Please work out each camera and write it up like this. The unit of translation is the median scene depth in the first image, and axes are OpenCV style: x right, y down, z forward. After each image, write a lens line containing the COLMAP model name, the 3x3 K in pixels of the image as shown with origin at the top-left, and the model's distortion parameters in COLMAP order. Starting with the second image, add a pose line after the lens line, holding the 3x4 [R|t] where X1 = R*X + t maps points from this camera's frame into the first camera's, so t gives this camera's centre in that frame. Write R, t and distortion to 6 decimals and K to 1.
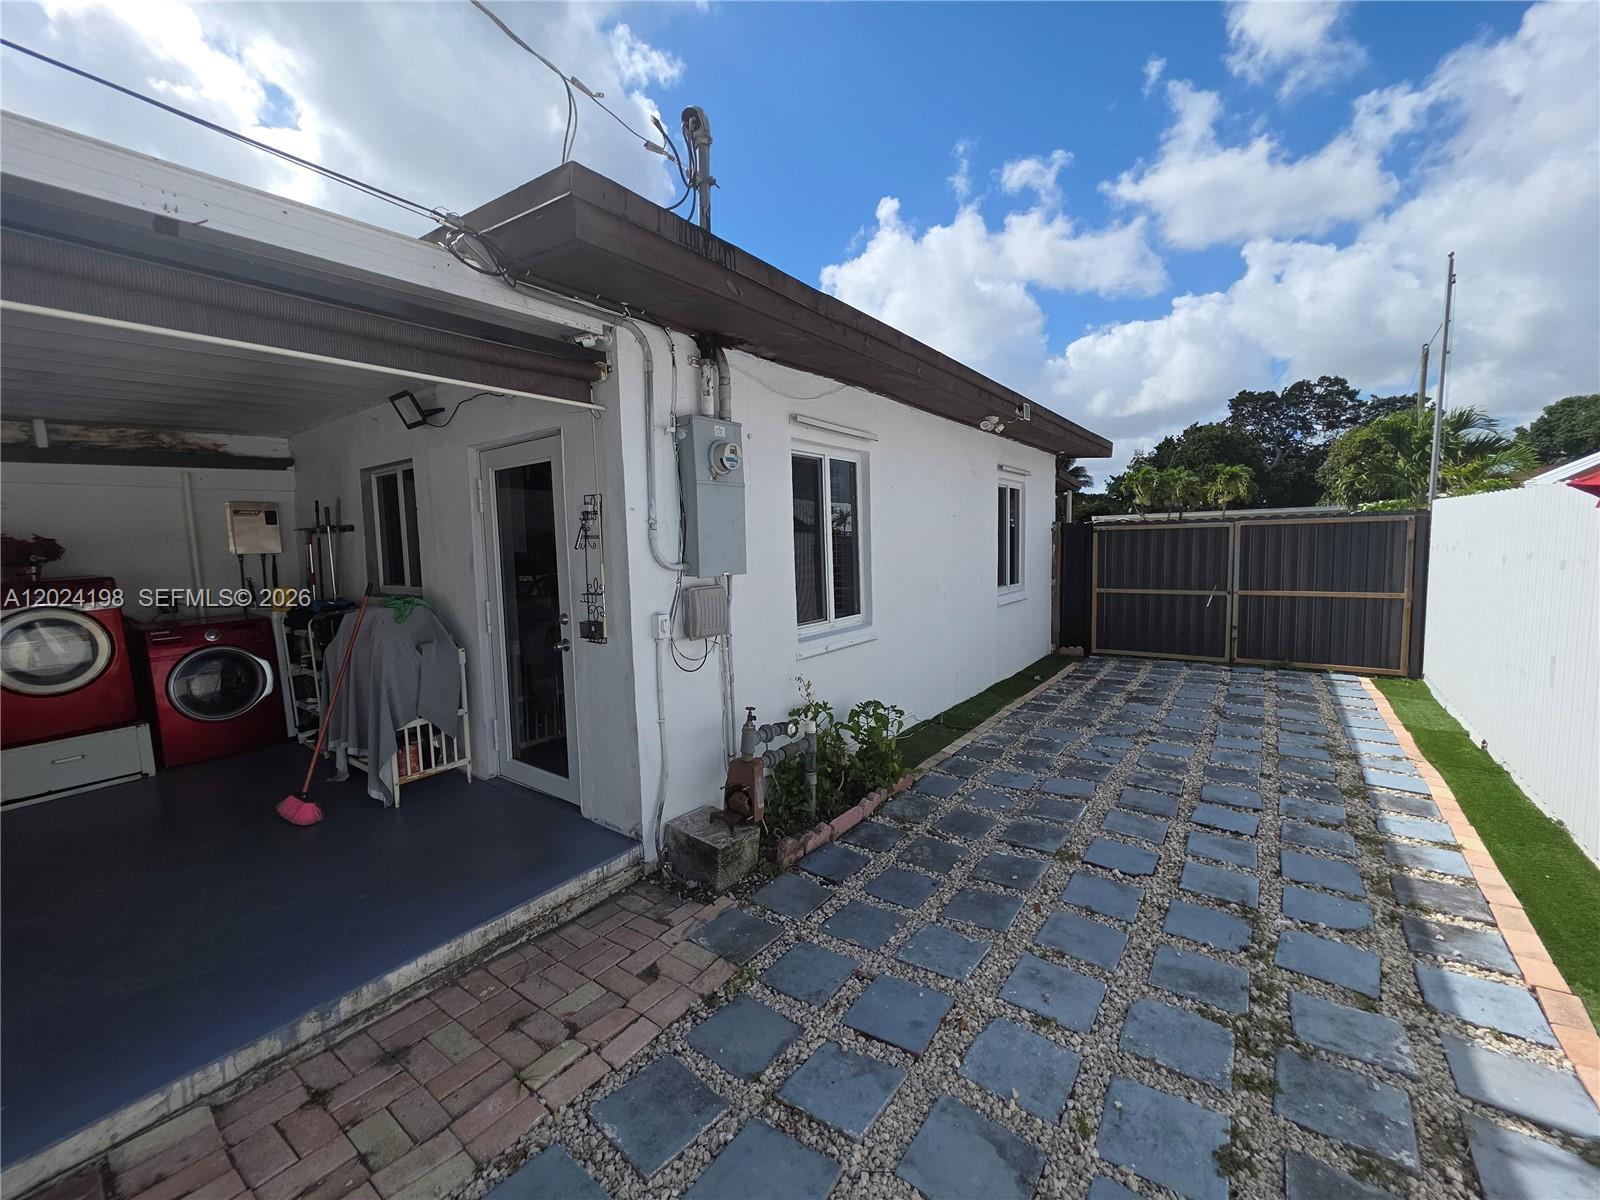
lens RADIAL K [[637.0, 0, 798.6], [0, 637.0, 600.7], [0, 0, 1]] dist [0.003100, -0.001018]
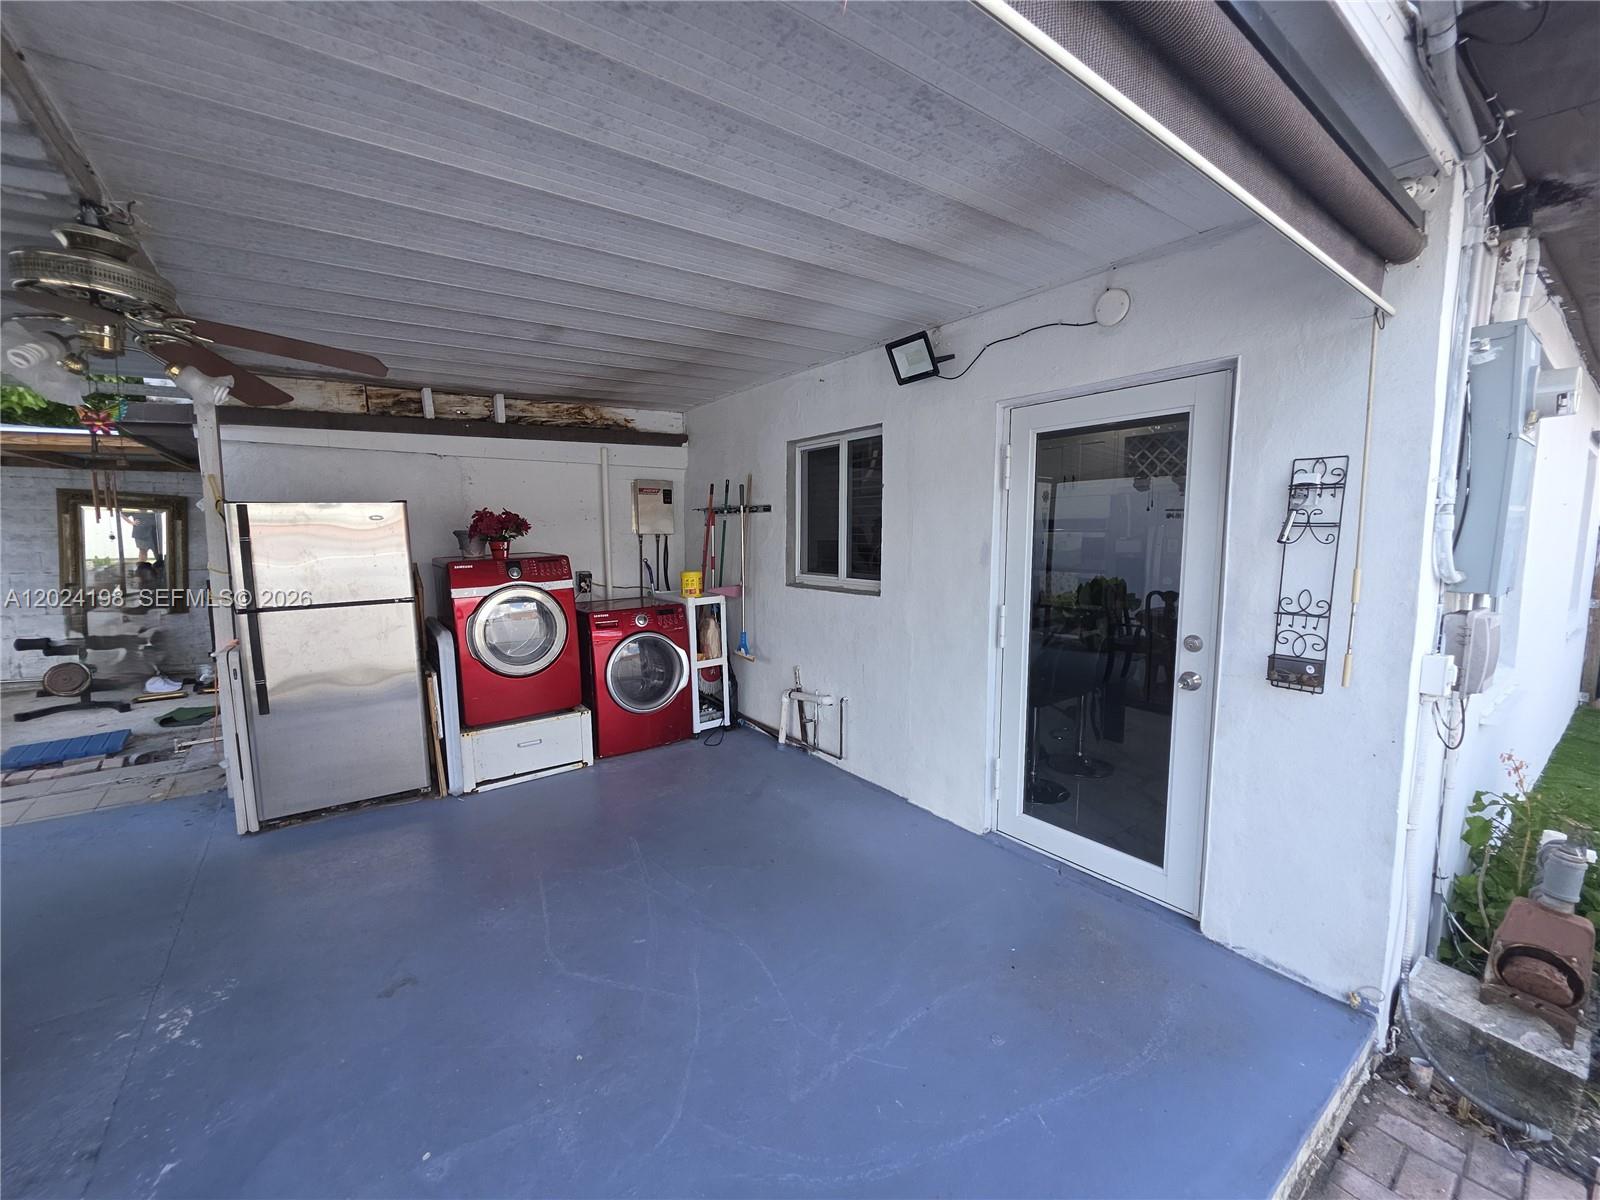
lens RADIAL K [[637.0, 0, 800.5], [0, 637.0, 602.3], [0, 0, 1]] dist [0.003100, -0.001018]
pose [[0.957616, 0.057160, -0.282320, -0.416168], [-0.051911, 0.998312, 0.026044, -0.008869], [0.283332, -0.010285, 0.958967, 0.164415]]
